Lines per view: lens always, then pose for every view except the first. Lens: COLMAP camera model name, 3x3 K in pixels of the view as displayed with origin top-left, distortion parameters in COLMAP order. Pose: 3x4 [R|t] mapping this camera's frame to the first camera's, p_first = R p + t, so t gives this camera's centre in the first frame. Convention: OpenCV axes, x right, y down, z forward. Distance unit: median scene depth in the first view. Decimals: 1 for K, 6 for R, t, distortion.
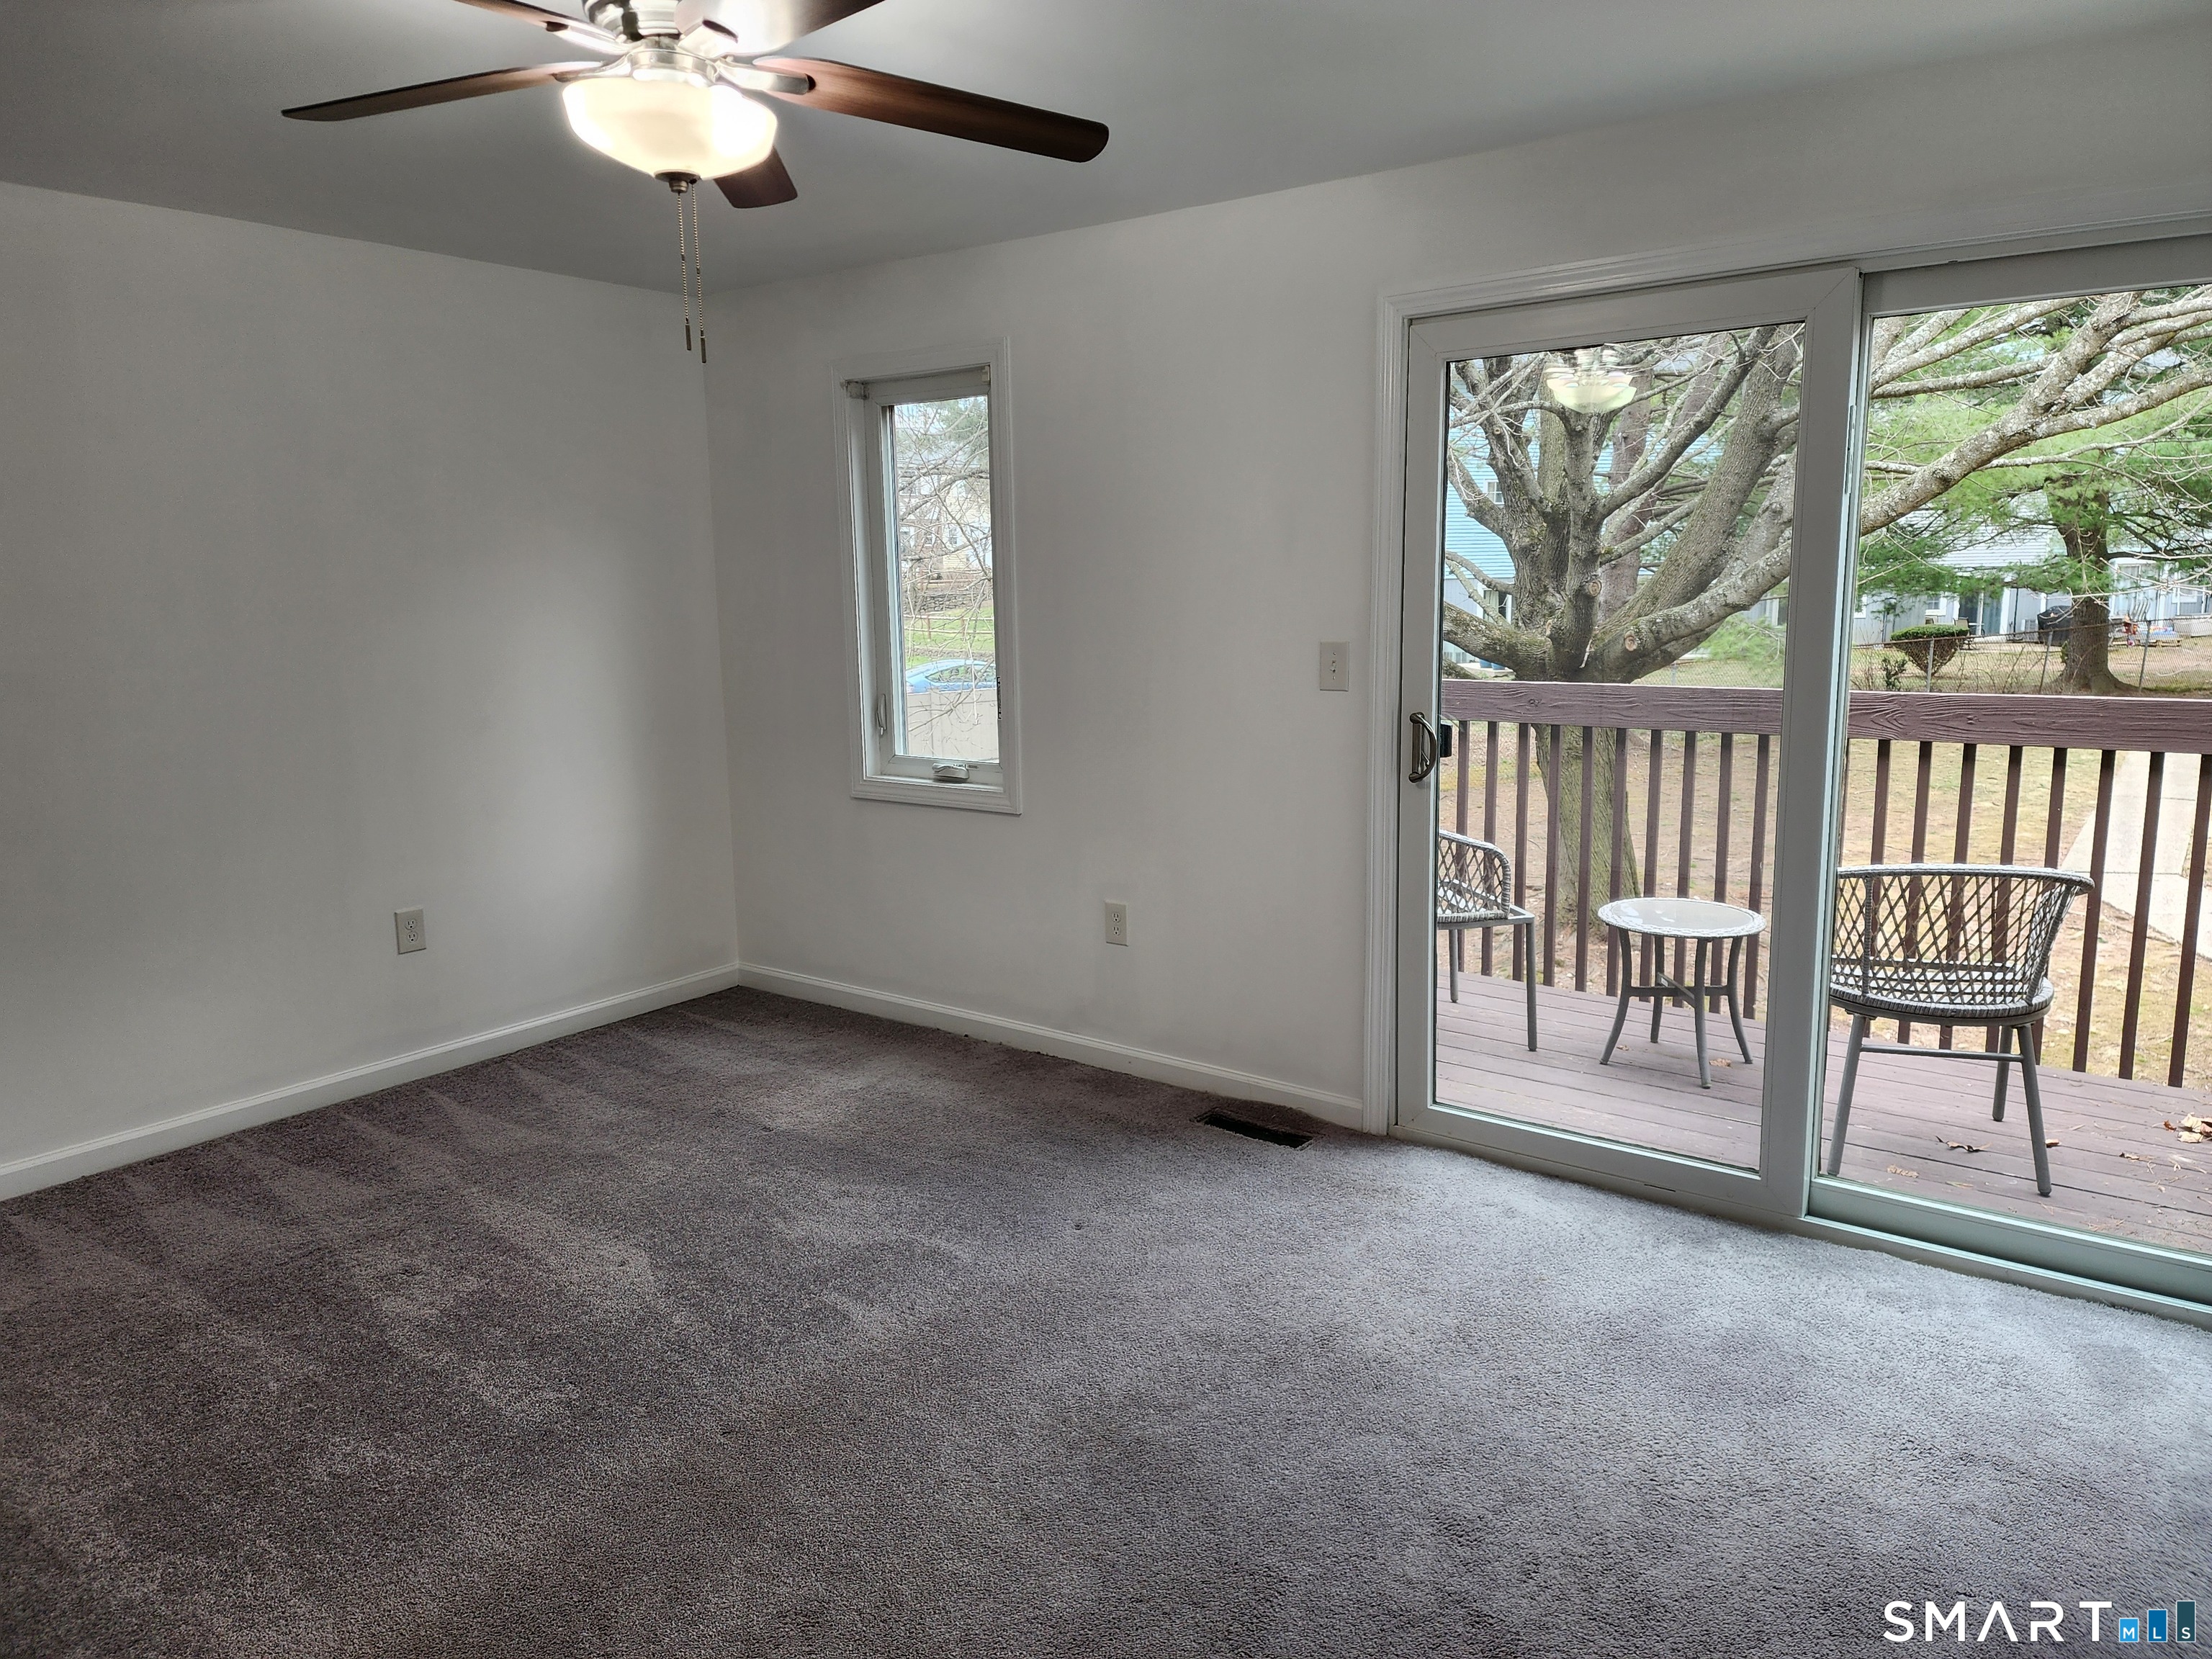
lens RADIAL K [[1499.7, 0, 1106.1], [0, 1499.7, 838.2], [0, 0, 1]] dist [0.066375, -0.055780]
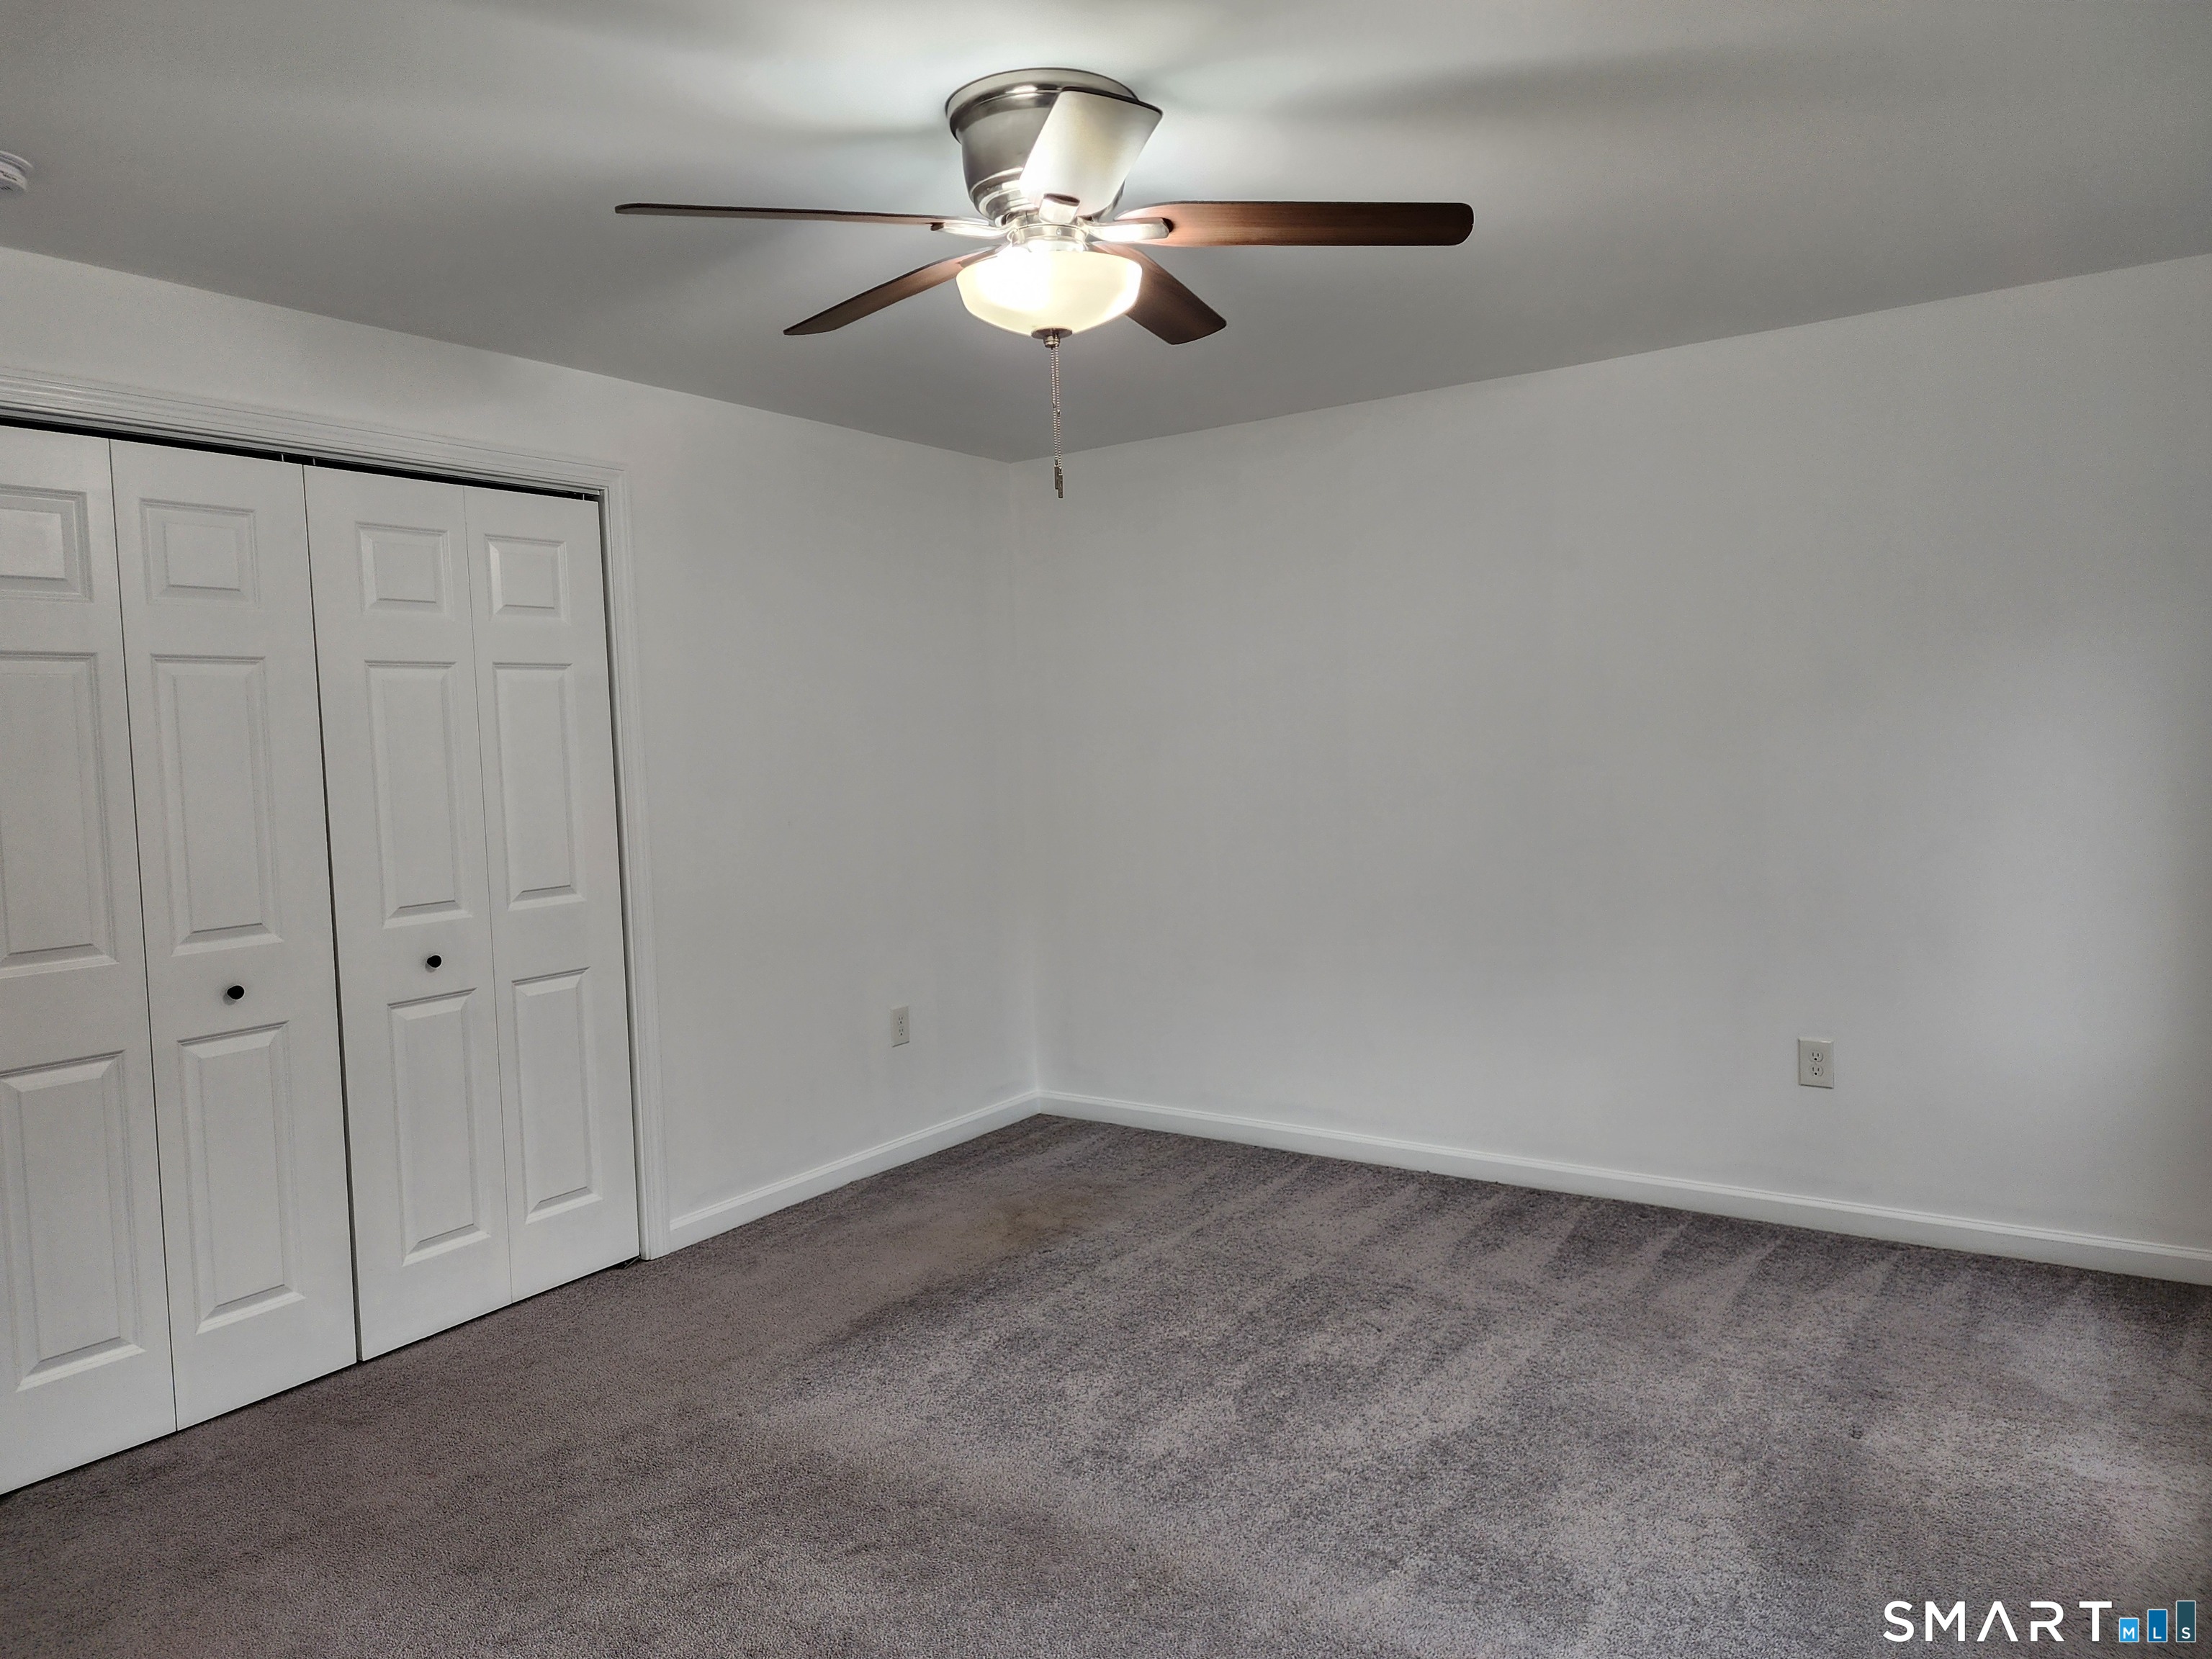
lens RADIAL K [[1499.7, 0, 1106.1], [0, 1499.7, 838.2], [0, 0, 1]] dist [0.066375, -0.055780]
pose [[0.038864, 0.086698, -0.995476, 0.480559], [-0.141429, 0.986677, 0.080410, -0.097788], [0.989185, 0.137664, 0.050608, 0.606036]]
